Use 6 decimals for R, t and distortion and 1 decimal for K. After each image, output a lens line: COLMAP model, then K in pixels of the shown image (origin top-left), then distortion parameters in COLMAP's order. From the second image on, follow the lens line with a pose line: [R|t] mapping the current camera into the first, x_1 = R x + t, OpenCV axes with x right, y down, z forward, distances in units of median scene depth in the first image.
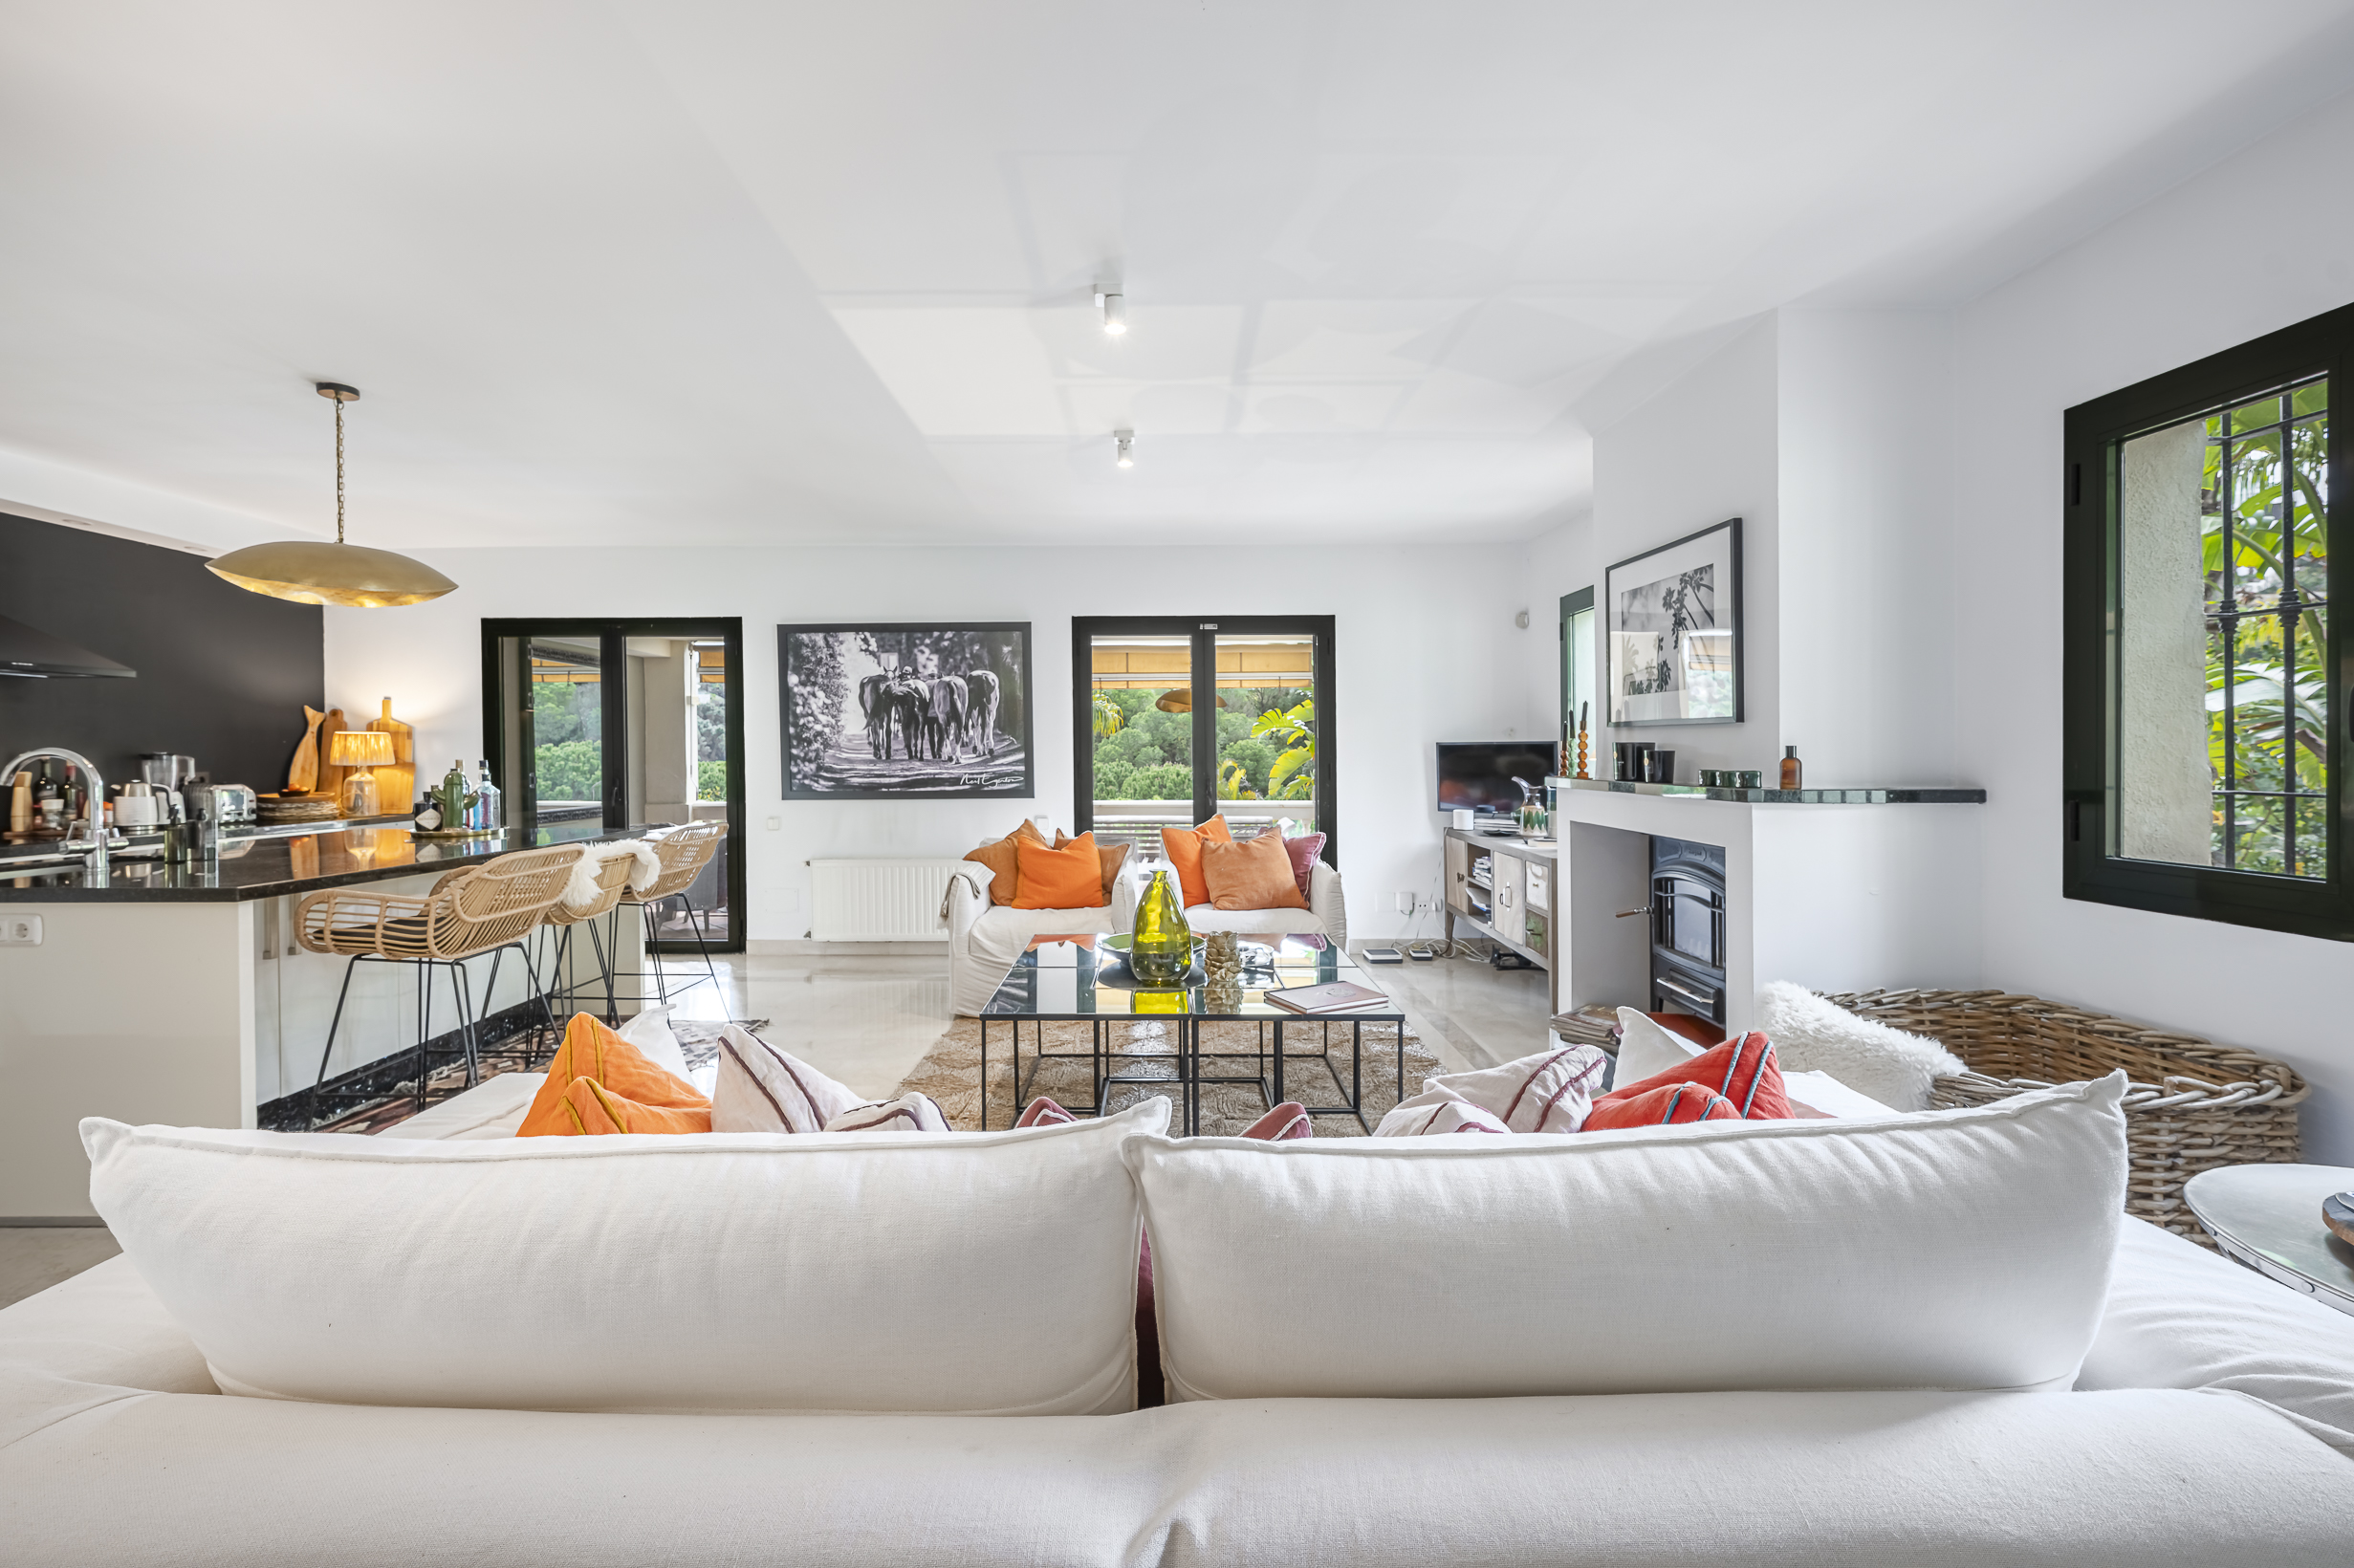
lens RADIAL K [[967.5, 0, 1134.6], [0, 967.5, 763.6], [0, 0, 1]] dist [0.003967, 0.000180]
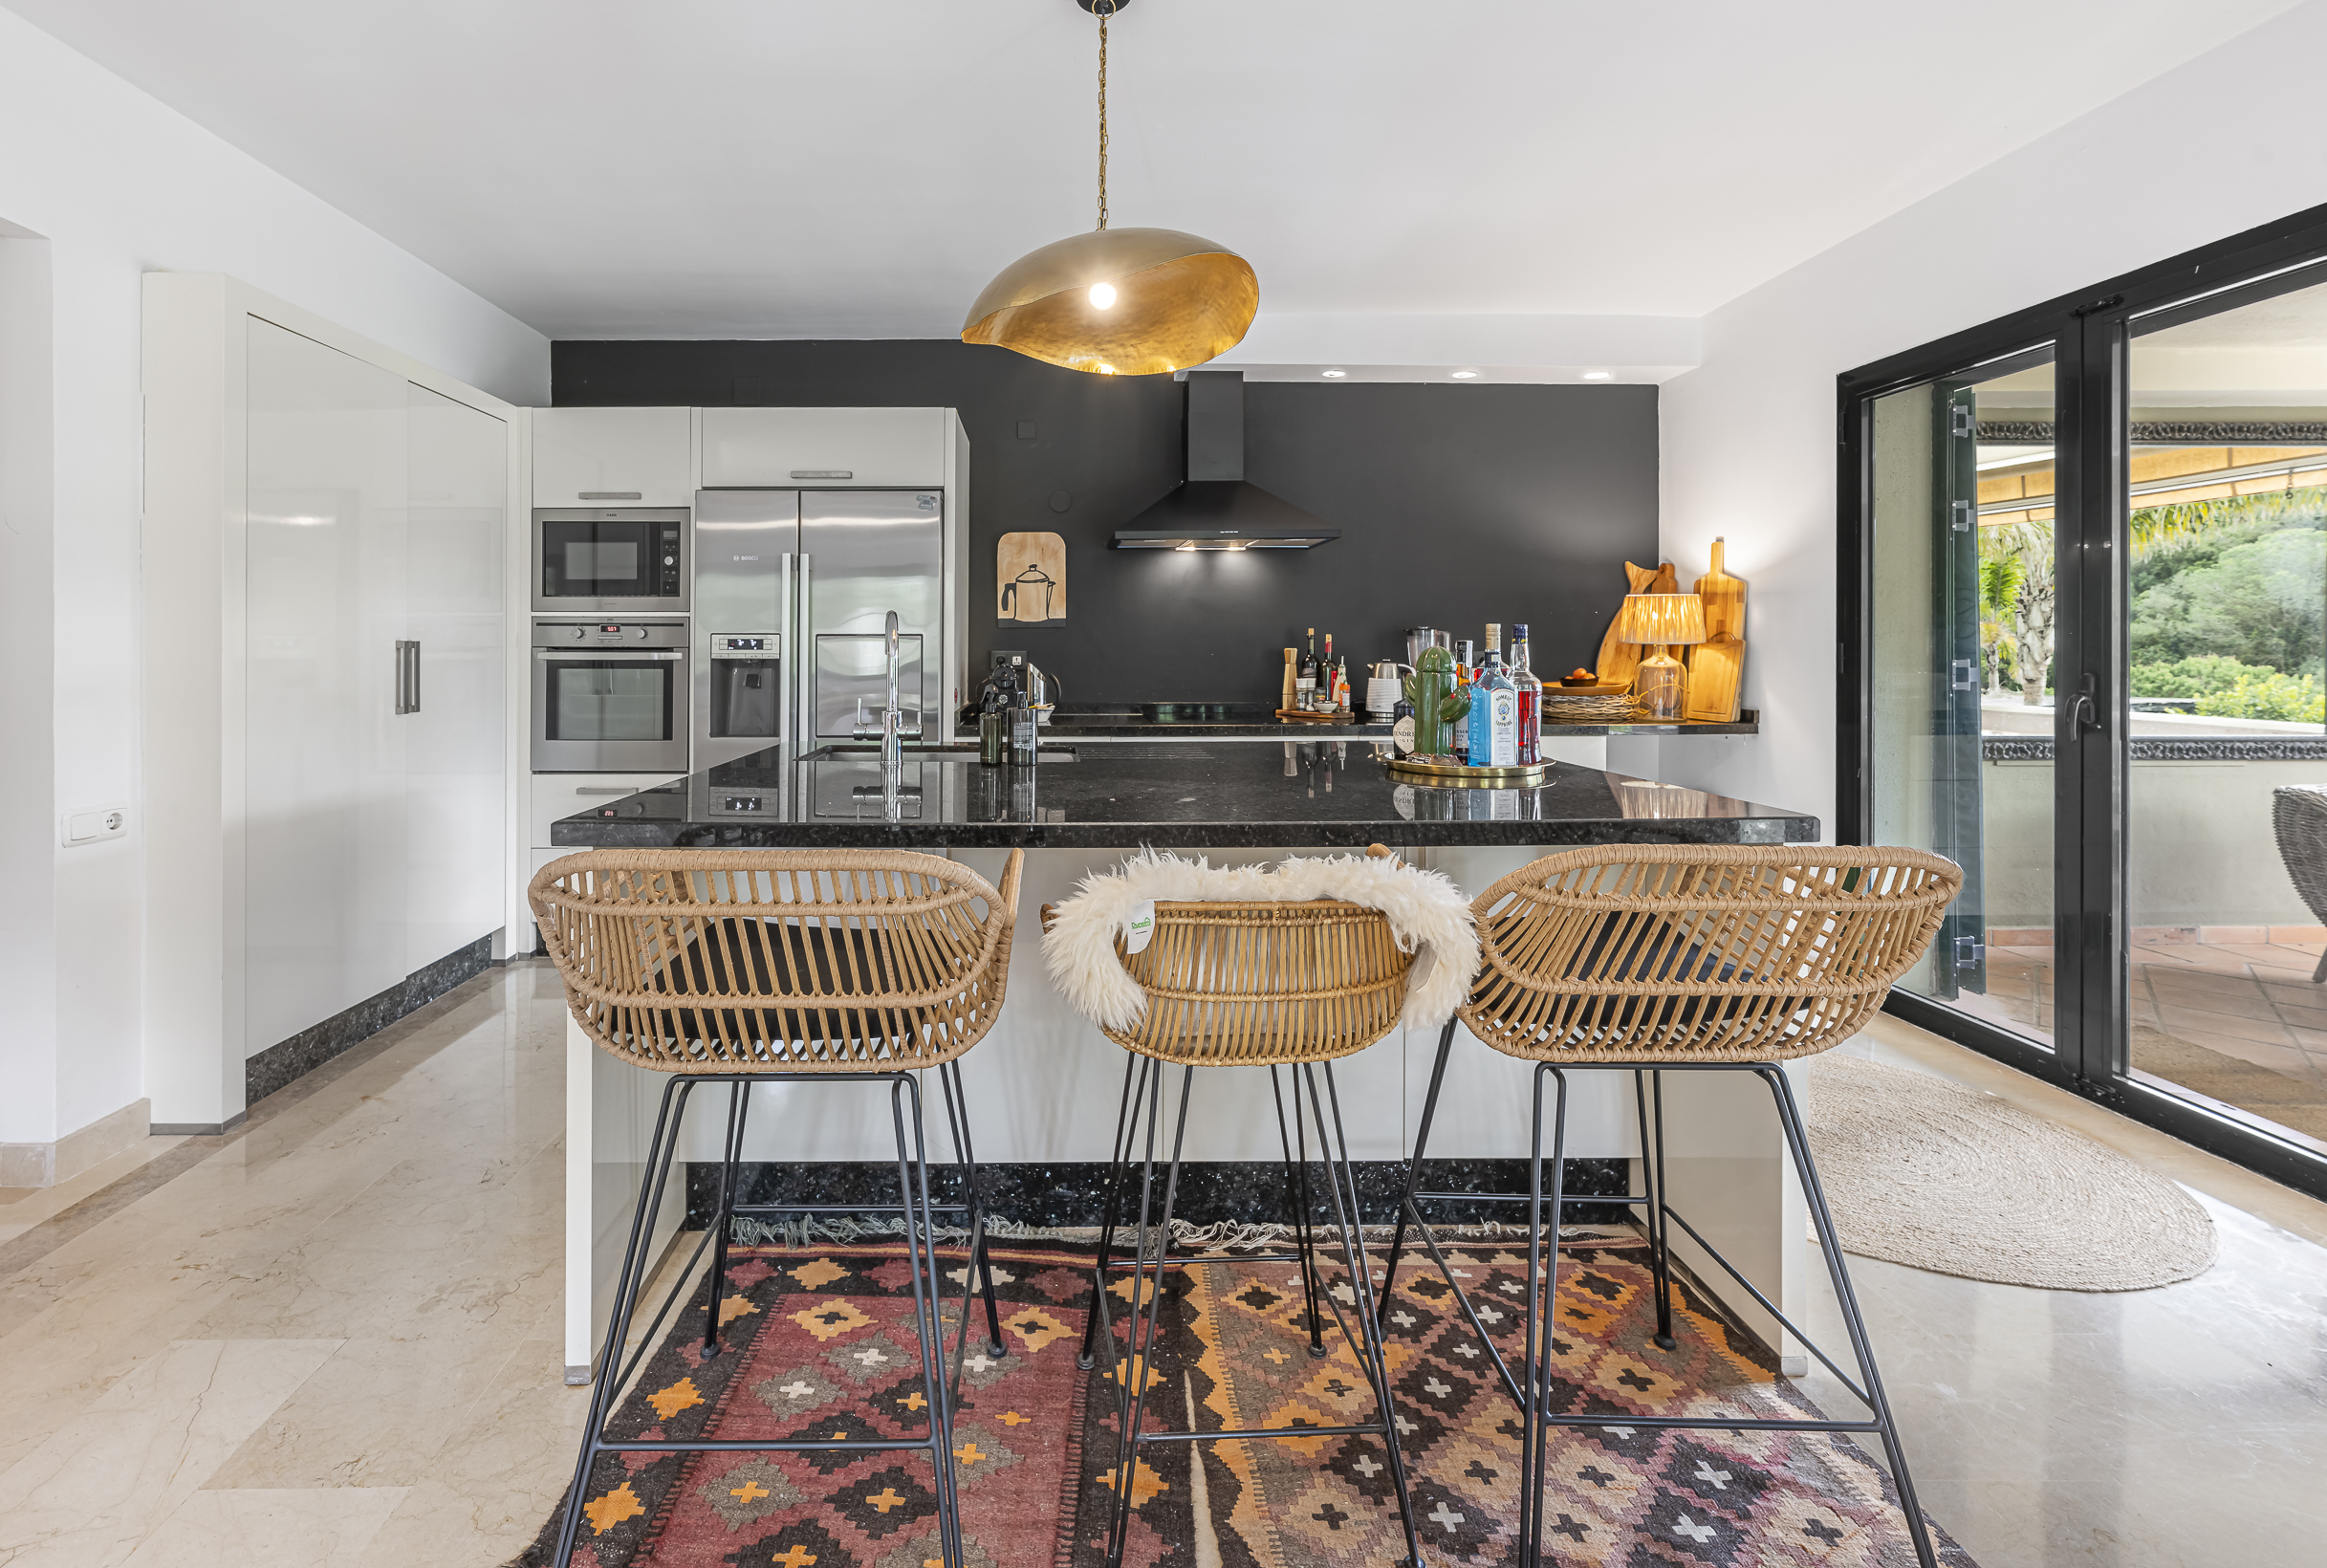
lens RADIAL K [[990.4, 0, 1063.4], [0, 990.4, 662.3], [0, 0, 1]] dist [0.002015, -0.001313]
pose [[0.030181, 0.015675, -0.999422, -0.129672], [-0.008975, 0.999841, 0.015410, 0.007443], [0.999504, 0.008505, 0.030317, 0.558877]]
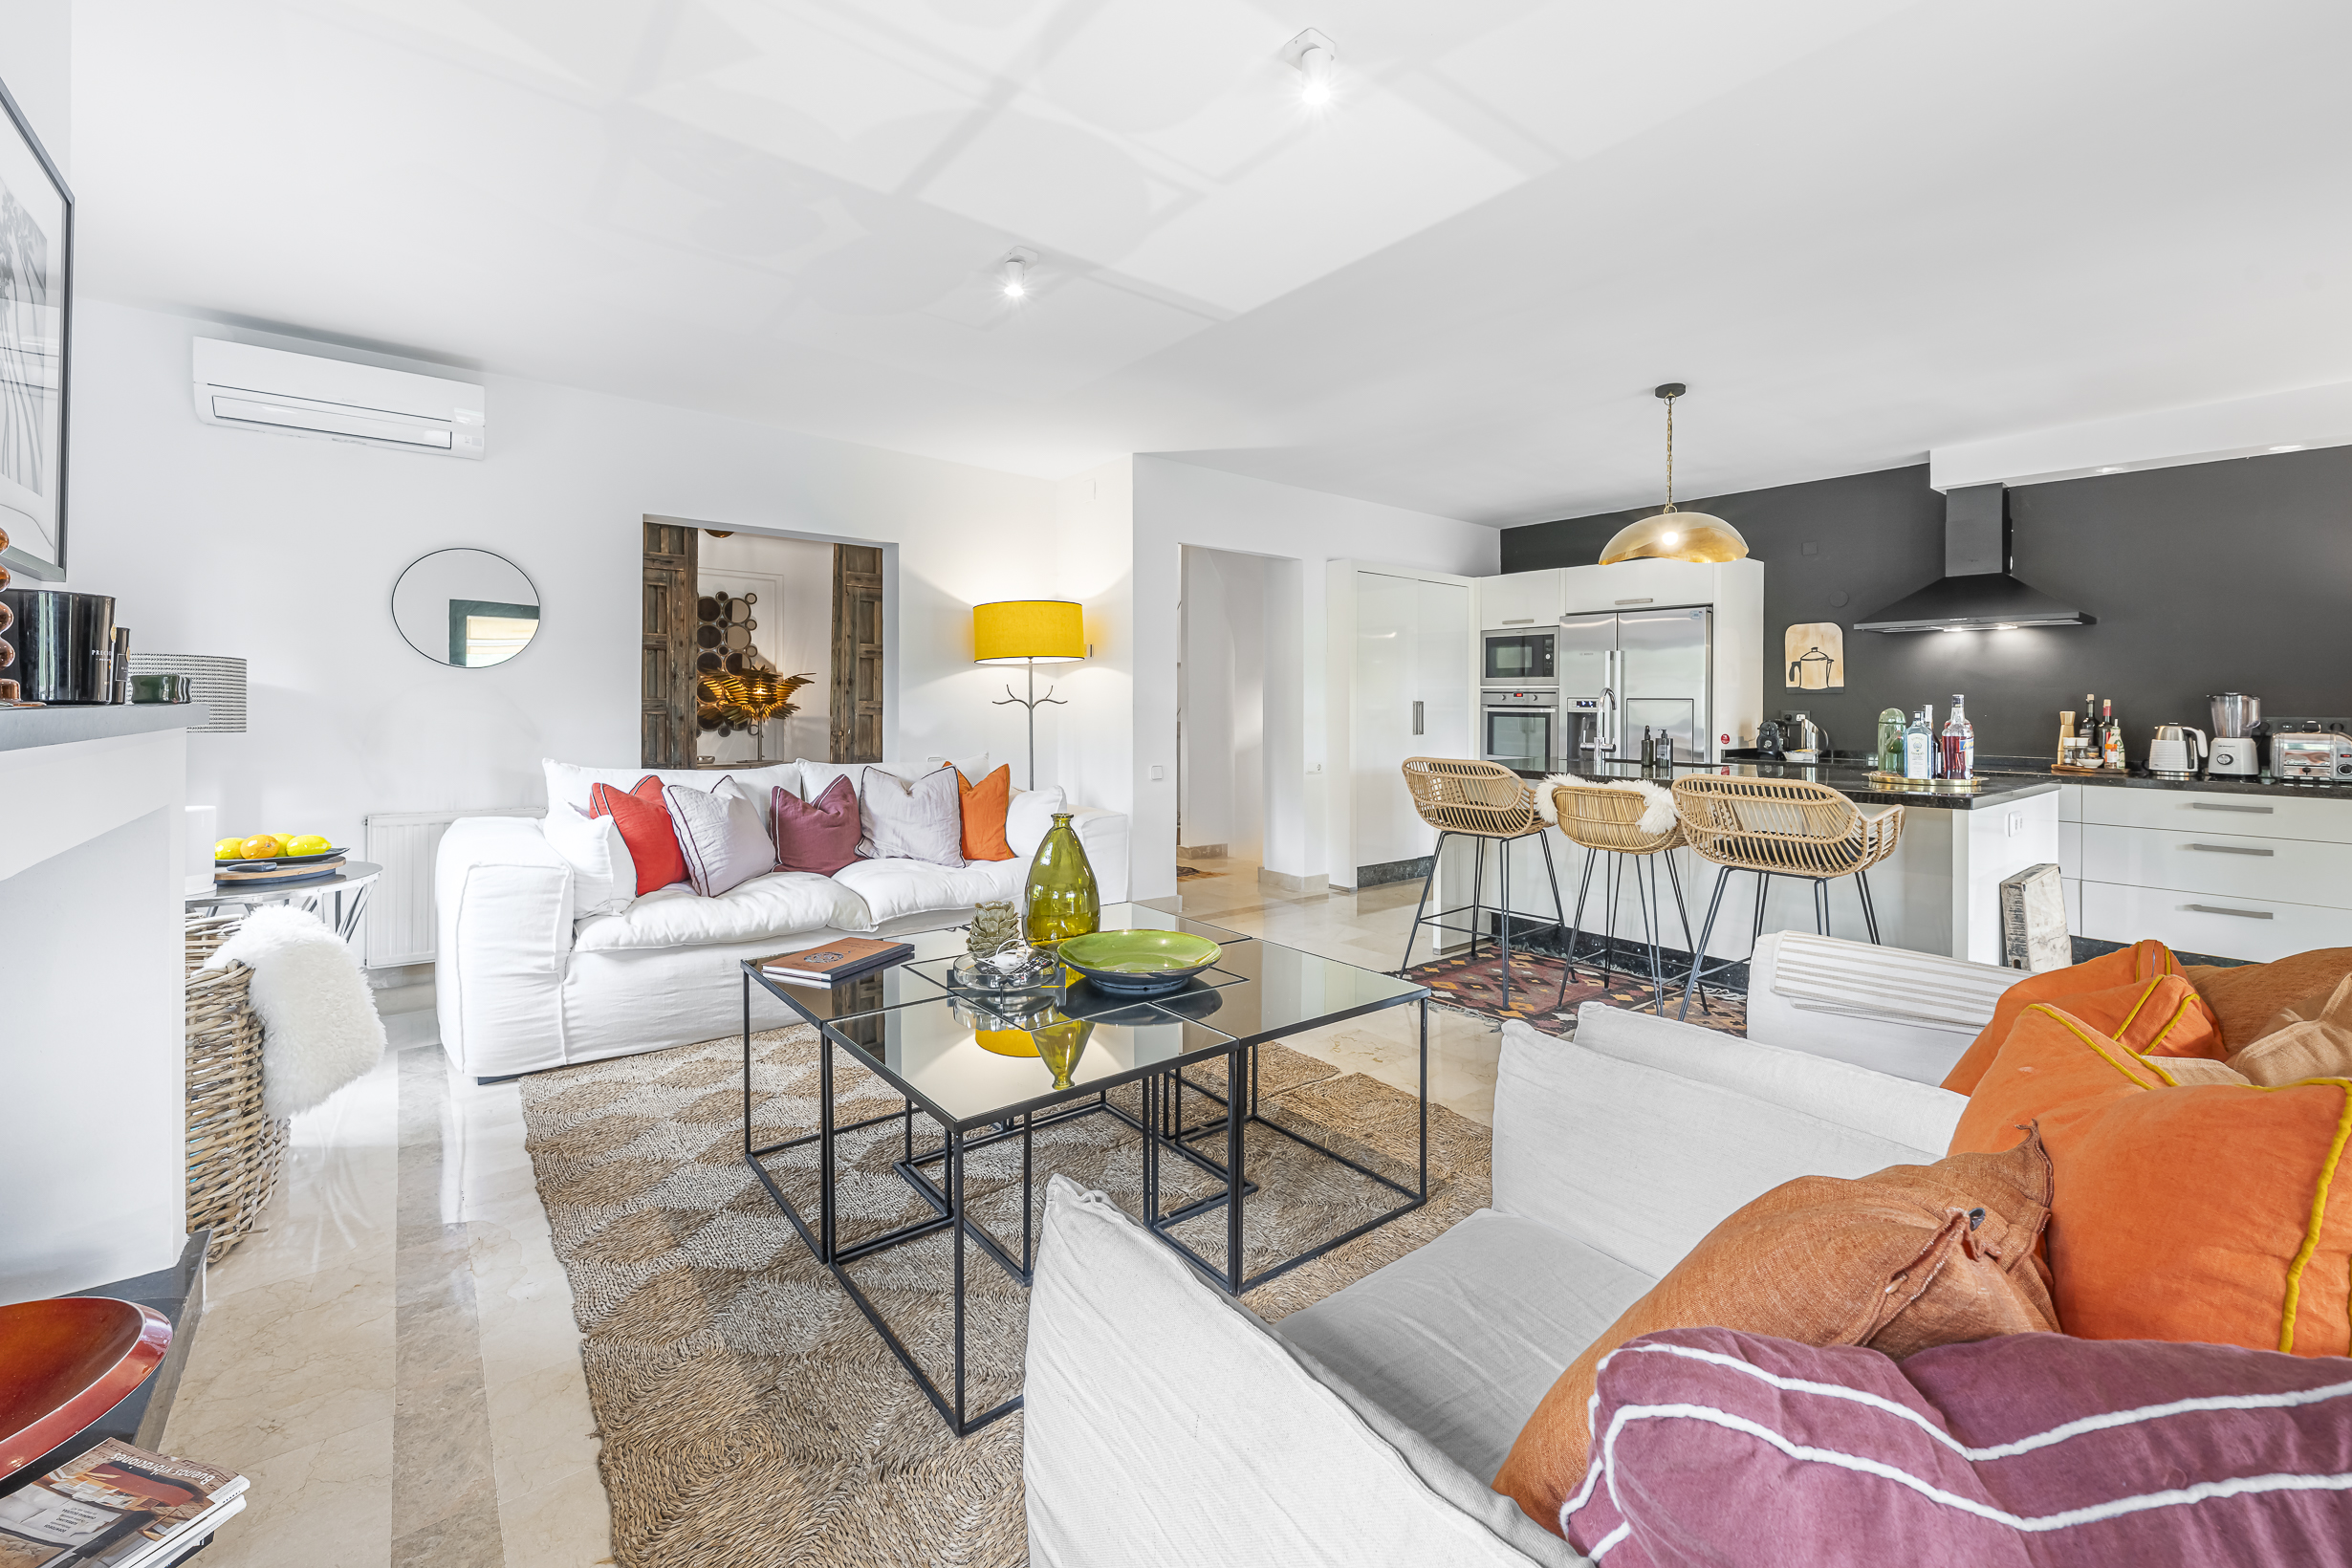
lens RADIAL K [[966.7, 0, 1186.8], [0, 966.7, 705.1], [0, 0, 1]] dist [0.003967, 0.000180]
pose [[-0.758645, -0.006291, -0.651474, 0.245305], [-0.015922, 0.999834, 0.008886, 0.006128], [0.651309, 0.017114, -0.758619, 0.885977]]
